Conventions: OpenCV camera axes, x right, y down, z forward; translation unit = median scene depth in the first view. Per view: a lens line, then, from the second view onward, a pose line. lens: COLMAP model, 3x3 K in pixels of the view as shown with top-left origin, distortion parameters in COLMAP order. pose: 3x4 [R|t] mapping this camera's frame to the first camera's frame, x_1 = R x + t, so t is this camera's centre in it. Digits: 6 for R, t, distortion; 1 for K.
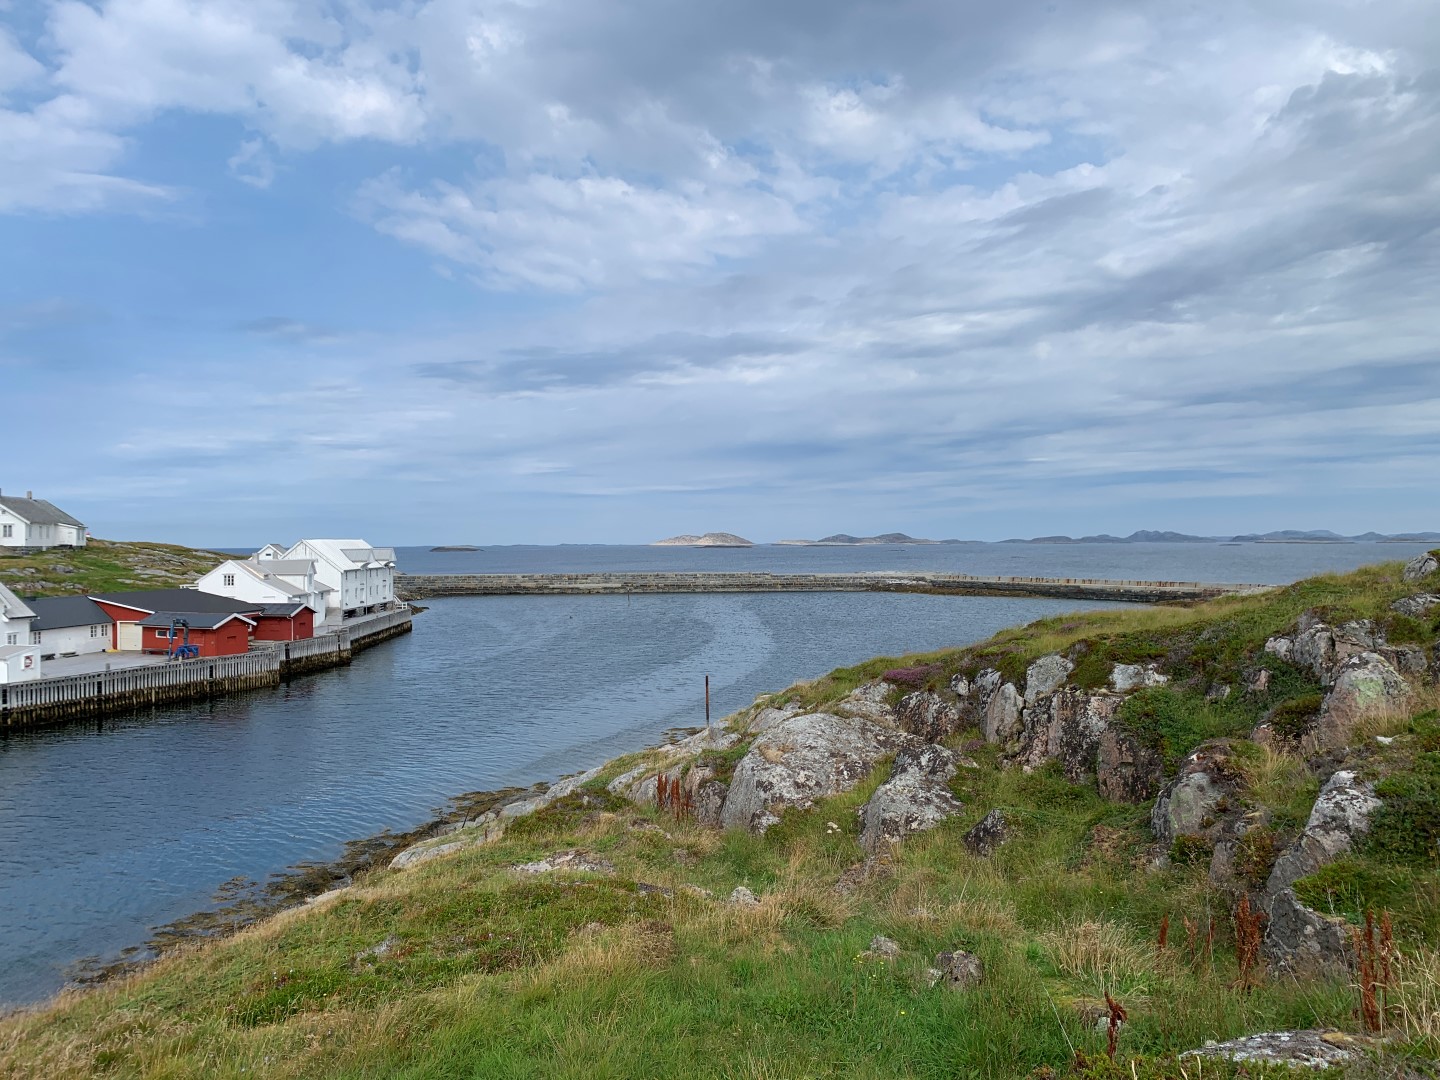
lens RADIAL K [[1090.2, 0, 711.7], [0, 1090.2, 534.7], [0, 0, 1]] dist [0.004643, 0.007493]
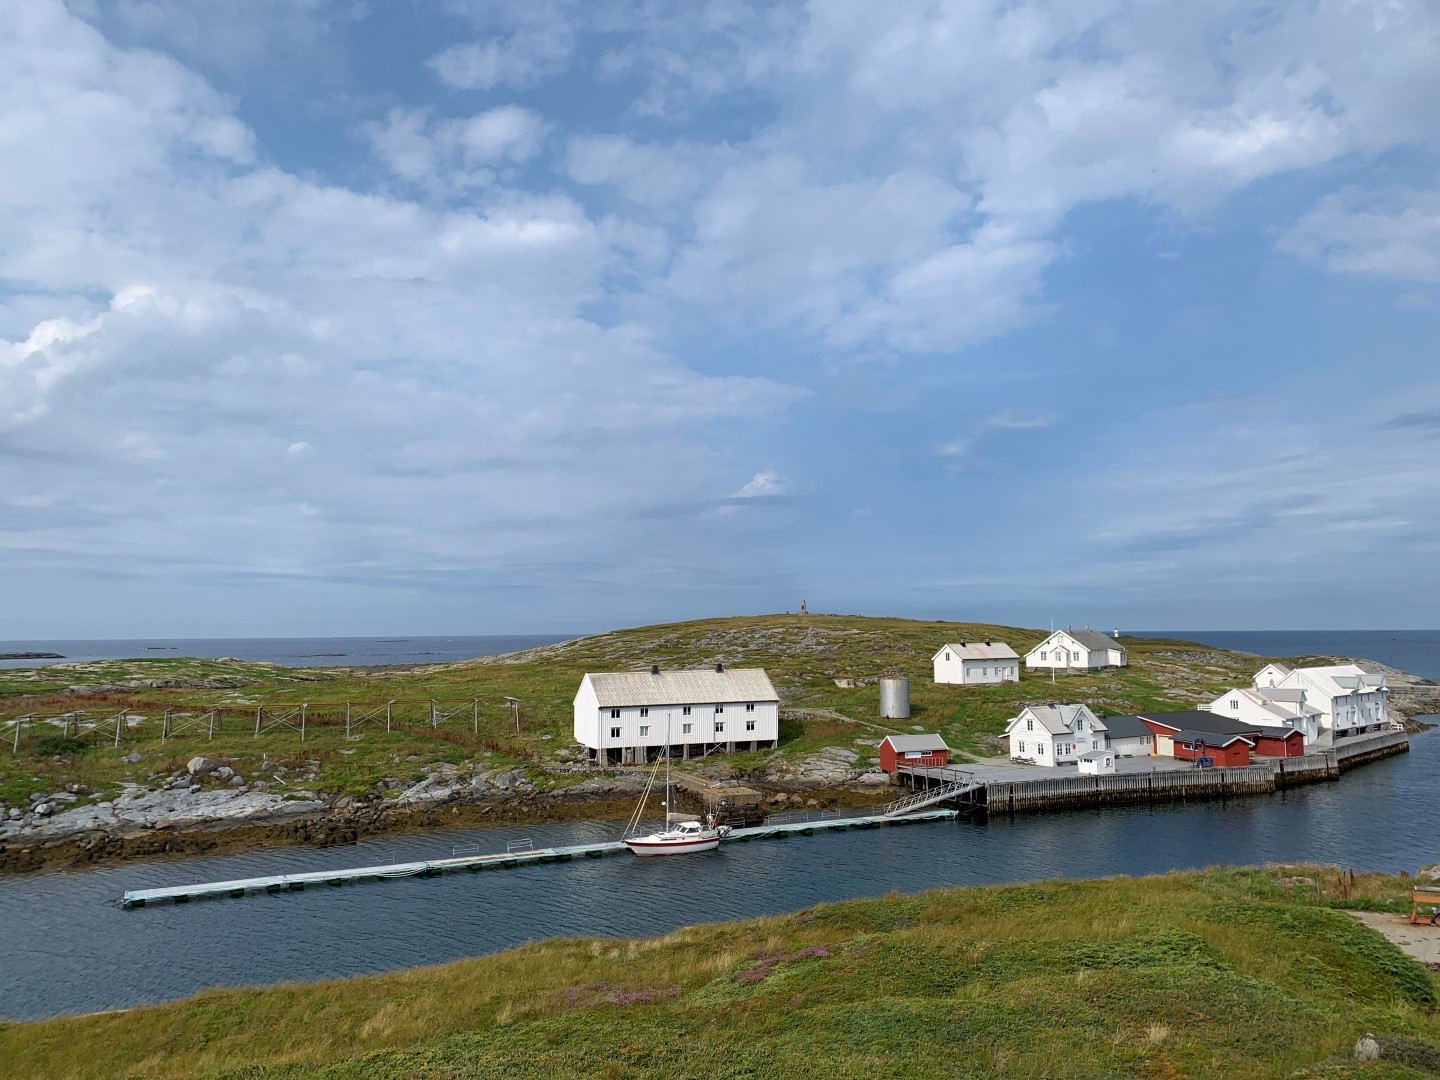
lens RADIAL K [[1090.2, 0, 711.7], [0, 1090.2, 534.7], [0, 0, 1]] dist [0.004643, 0.007493]
pose [[0.646482, -0.065750, -0.760091, 0.165328], [0.009081, 0.996872, -0.078508, -0.066010], [0.762875, 0.043851, 0.645057, -0.340055]]
